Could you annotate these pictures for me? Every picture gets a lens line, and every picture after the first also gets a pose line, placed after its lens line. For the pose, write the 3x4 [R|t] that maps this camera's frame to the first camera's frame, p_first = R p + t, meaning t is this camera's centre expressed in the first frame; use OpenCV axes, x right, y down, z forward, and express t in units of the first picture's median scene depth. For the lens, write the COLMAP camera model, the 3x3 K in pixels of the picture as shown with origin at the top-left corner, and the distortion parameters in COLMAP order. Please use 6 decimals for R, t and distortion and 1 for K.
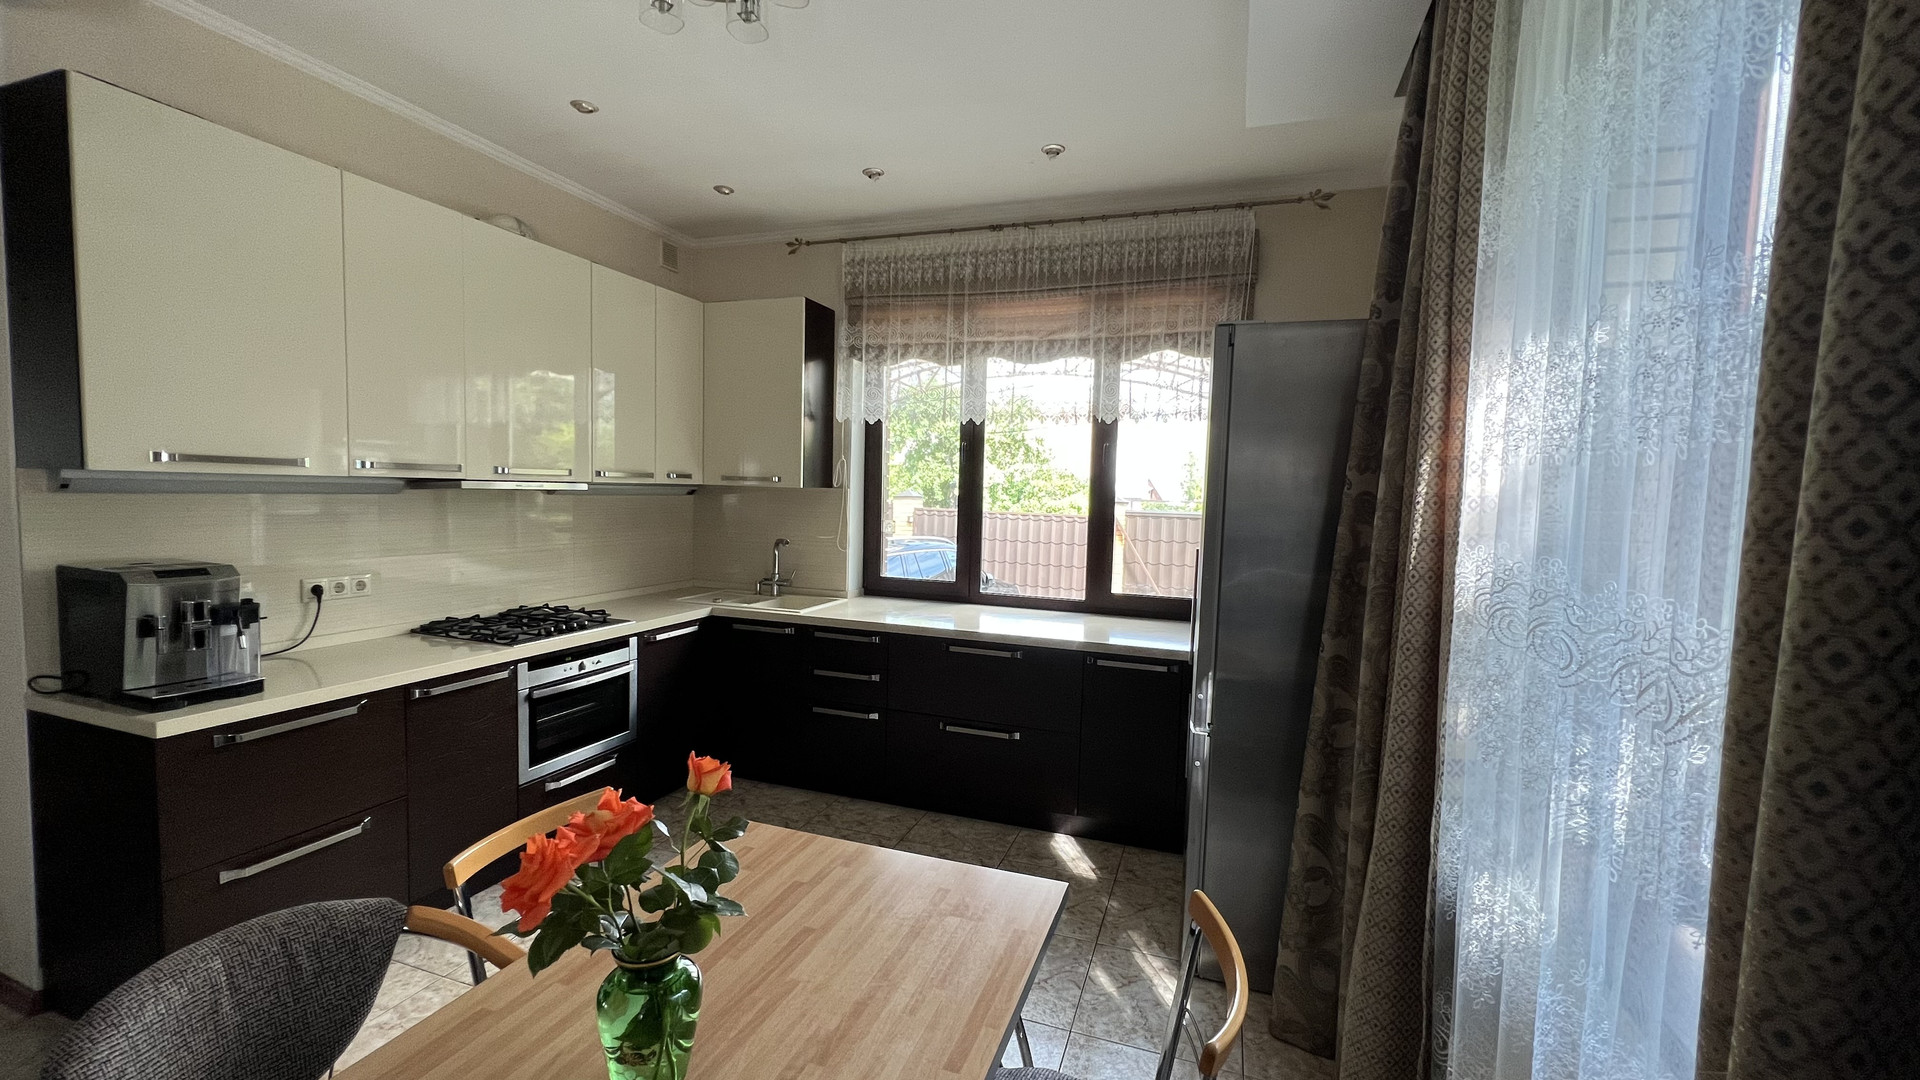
lens RADIAL K [[769.4, 0, 962.9], [0, 769.4, 543.6], [0, 0, 1]] dist [-0.001935, 0.000933]
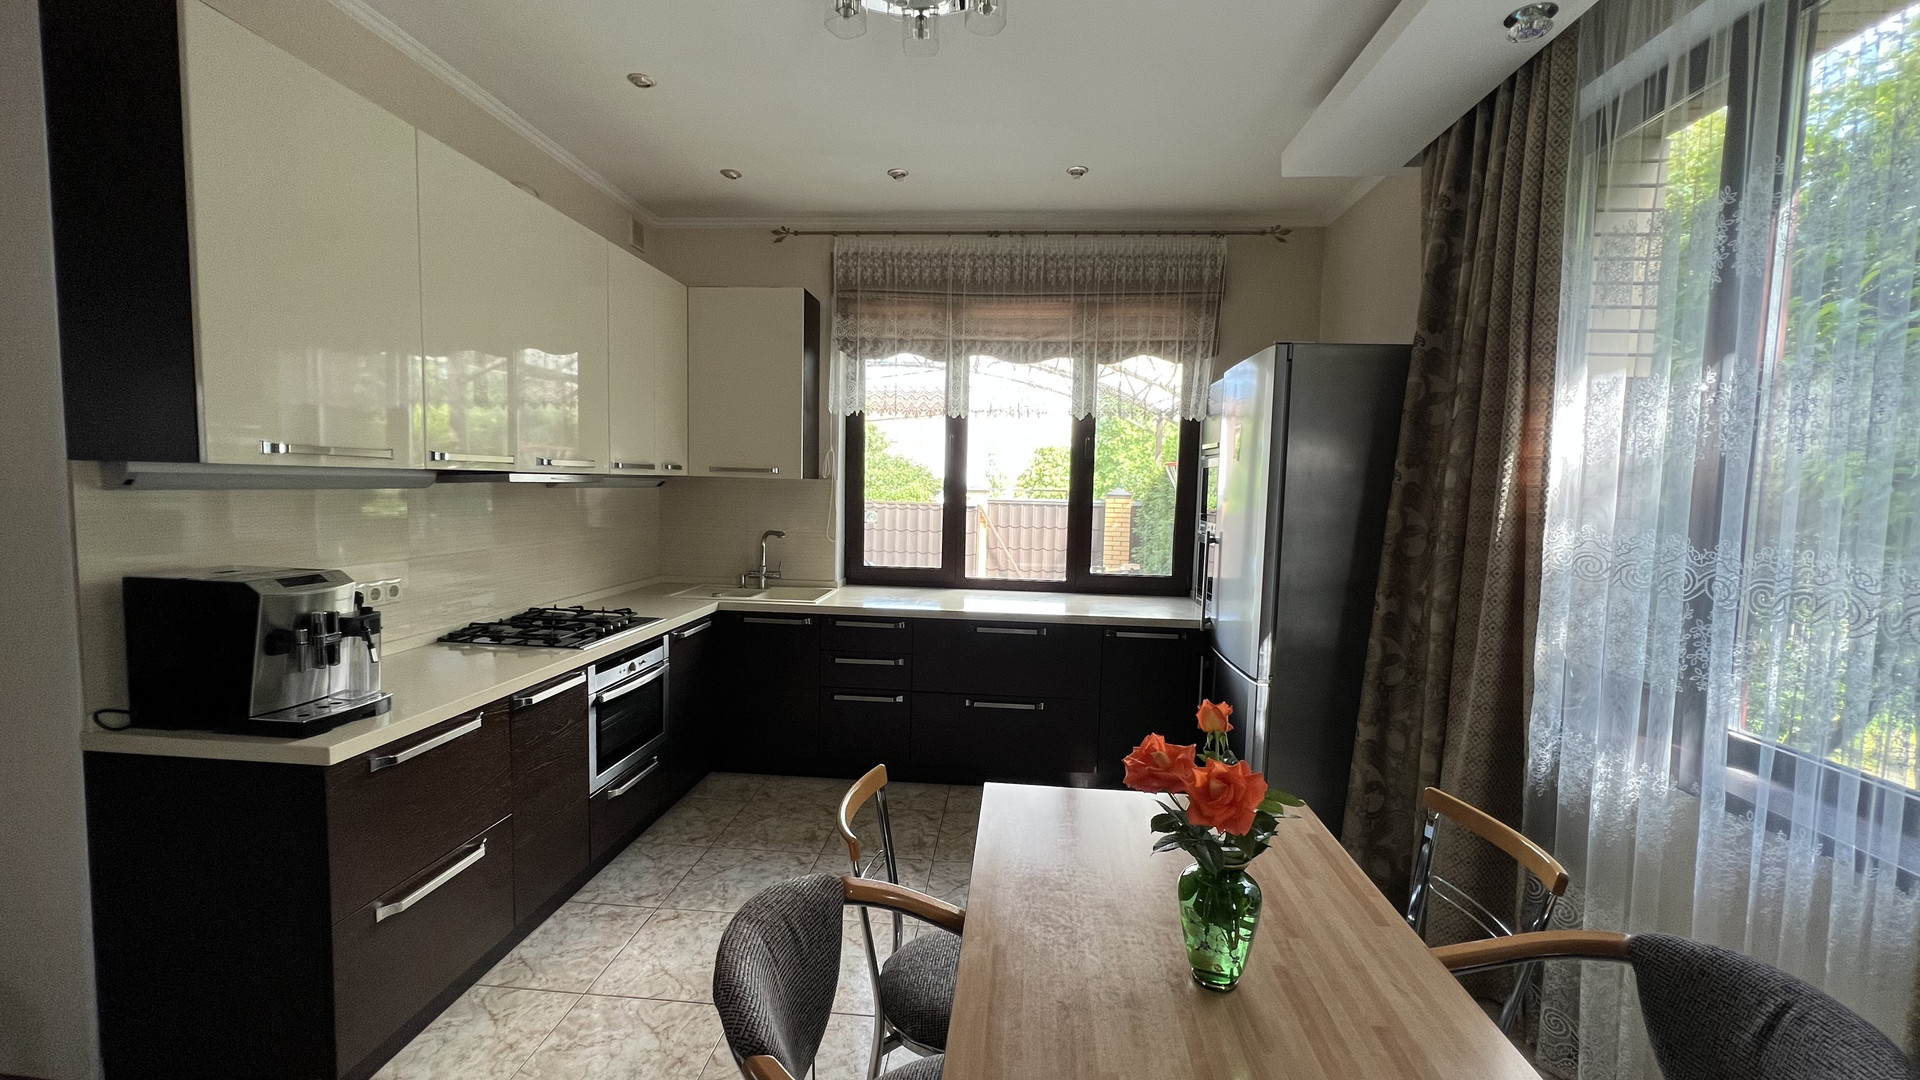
lens RADIAL K [[769.4, 0, 962.3], [0, 769.4, 544.2], [0, 0, 1]] dist [-0.001935, 0.000933]
pose [[0.967516, -0.025007, 0.251571, -0.290984], [0.021020, 0.999607, 0.018521, -0.002352], [-0.251935, -0.012631, 0.967662, -0.024559]]
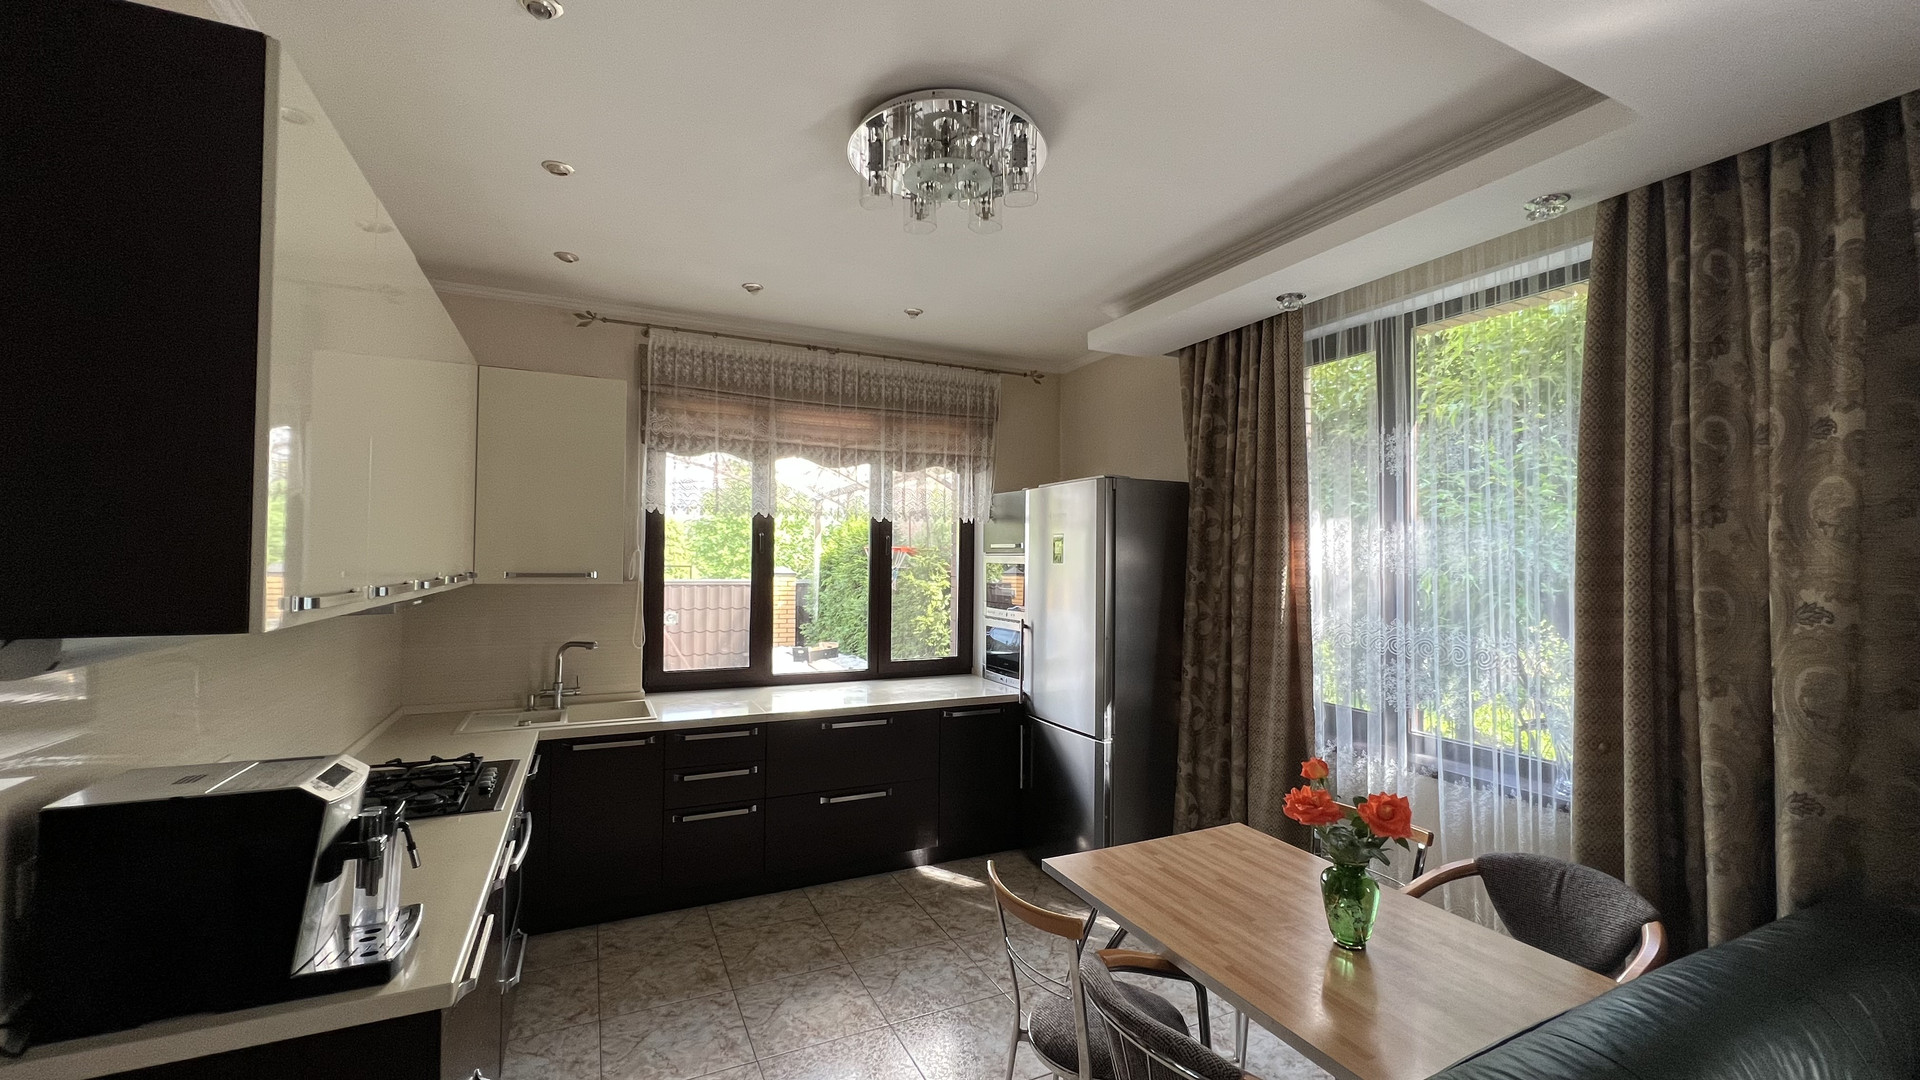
lens RADIAL K [[769.4, 0, 961.2], [0, 769.4, 543.5], [0, 0, 1]] dist [-0.001935, 0.000933]
pose [[0.708954, -0.007158, 0.705219, -0.634405], [0.059656, 0.996973, -0.049852, -0.056181], [-0.702727, 0.077413, 0.707235, 0.069725]]
